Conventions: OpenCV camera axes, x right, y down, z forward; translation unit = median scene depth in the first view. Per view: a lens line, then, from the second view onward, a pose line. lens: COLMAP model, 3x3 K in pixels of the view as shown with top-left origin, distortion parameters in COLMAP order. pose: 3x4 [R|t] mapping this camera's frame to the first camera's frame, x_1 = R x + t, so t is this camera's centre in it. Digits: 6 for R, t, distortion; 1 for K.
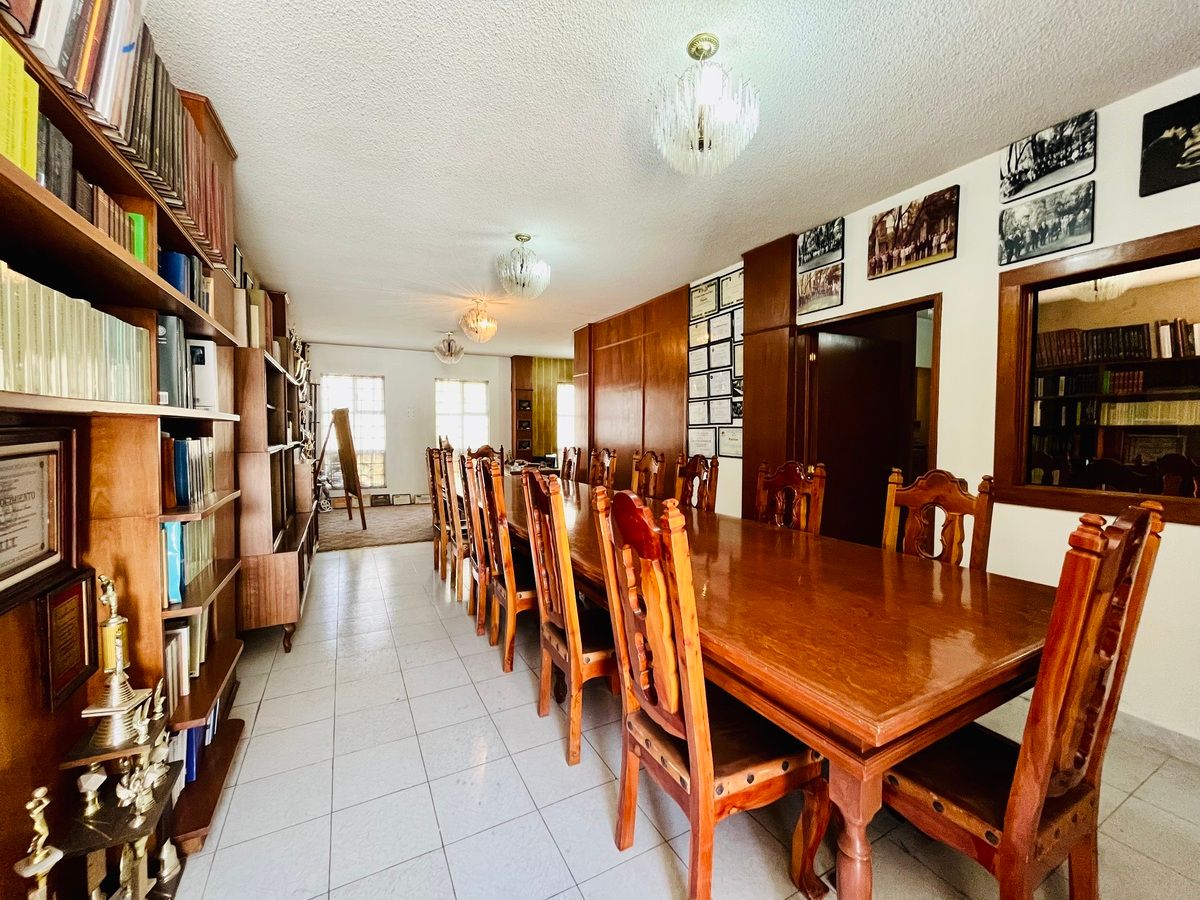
lens RADIAL K [[482.2, 0, 601.5], [0, 482.2, 445.9], [0, 0, 1]] dist [-0.002559, 0.000886]
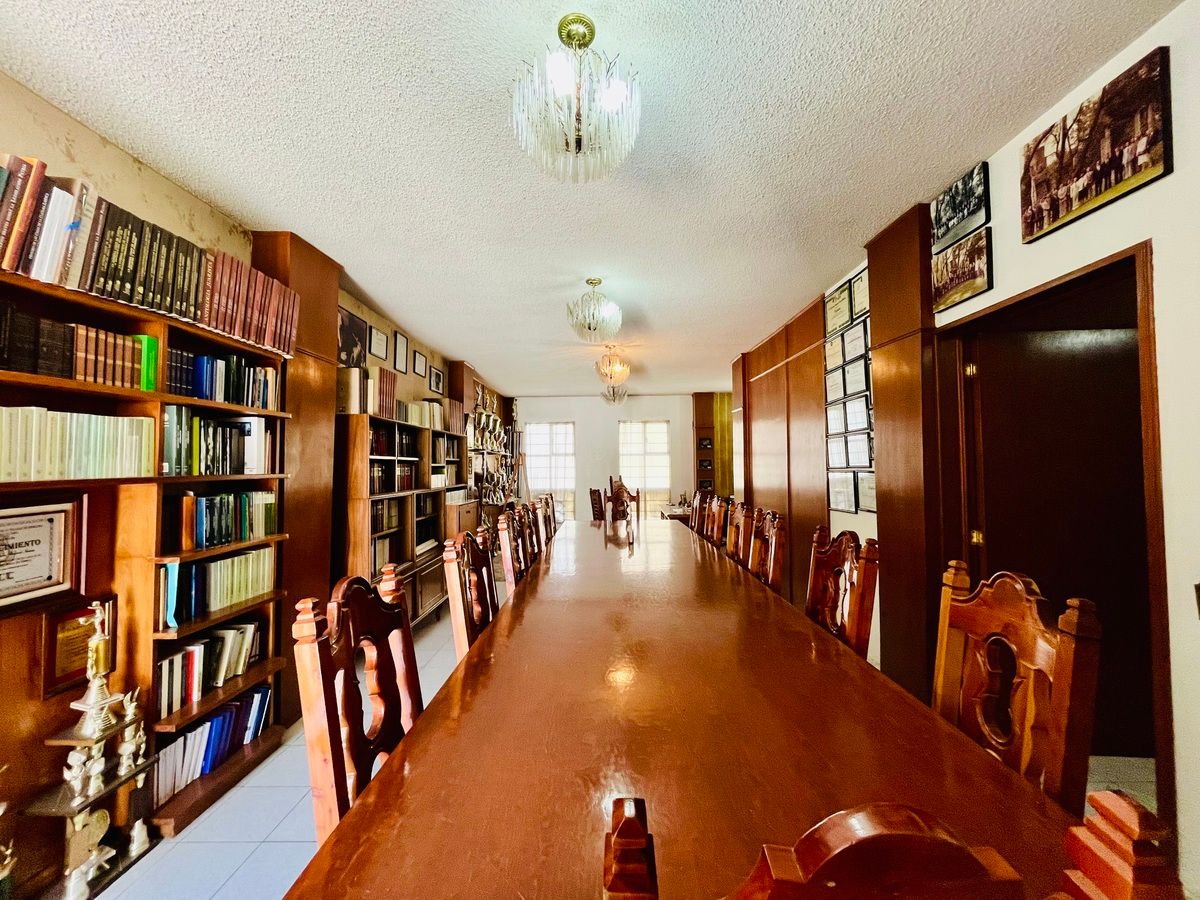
lens RADIAL K [[482.2, 0, 602.1], [0, 482.2, 446.4], [0, 0, 1]] dist [-0.002559, 0.000886]
pose [[0.876312, -0.029535, -0.480837, 0.342288], [-0.004429, 0.997583, -0.069346, -0.031421], [0.481723, 0.062898, 0.874063, 0.185082]]
